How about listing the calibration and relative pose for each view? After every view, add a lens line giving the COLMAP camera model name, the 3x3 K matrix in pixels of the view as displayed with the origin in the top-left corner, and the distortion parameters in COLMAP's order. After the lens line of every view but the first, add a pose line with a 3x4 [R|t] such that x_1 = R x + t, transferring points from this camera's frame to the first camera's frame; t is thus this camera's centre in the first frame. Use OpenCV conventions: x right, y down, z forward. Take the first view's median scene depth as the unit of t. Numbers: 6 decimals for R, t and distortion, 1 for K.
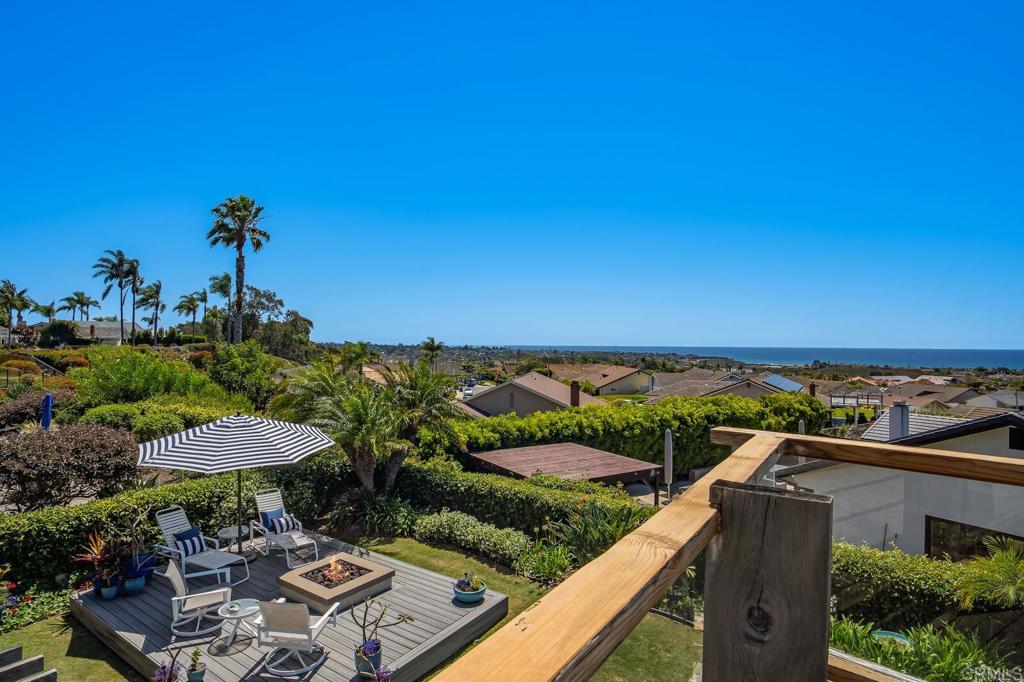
lens RADIAL K [[561.4, 0, 496.2], [0, 561.4, 347.4], [0, 0, 1]] dist [0.001322, 0.001252]
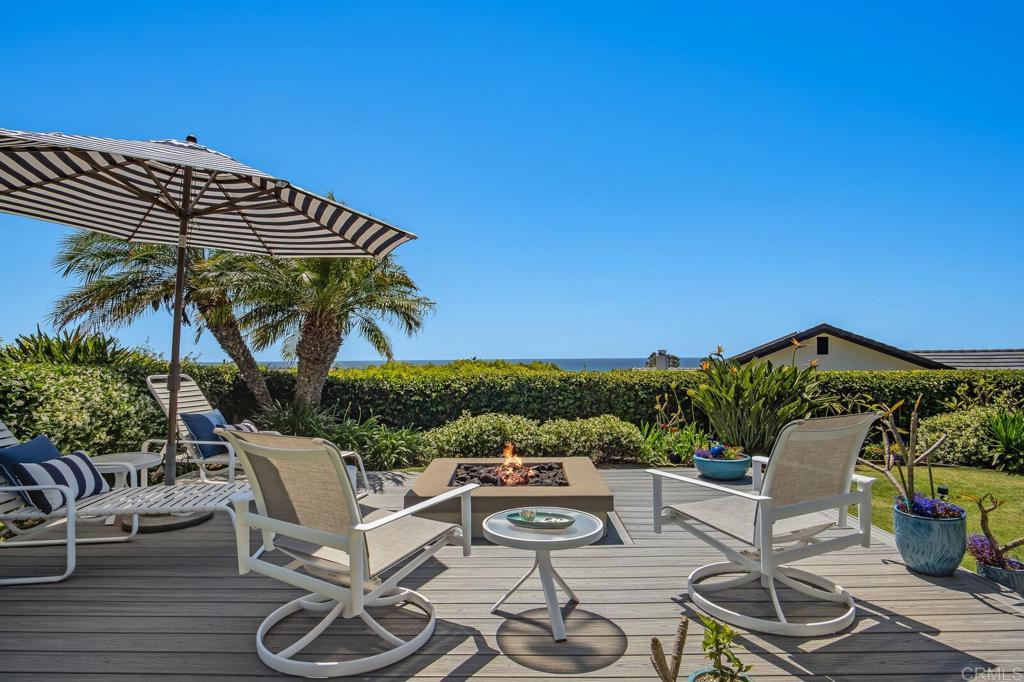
lens RADIAL K [[561.4, 0, 496.2], [0, 561.4, 347.4], [0, 0, 1]] dist [0.001322, 0.001252]
pose [[0.810791, 0.009794, 0.585254, -0.081708], [0.010493, 0.999456, -0.031262, 0.044296], [-0.585242, 0.031488, 0.810247, 0.088904]]
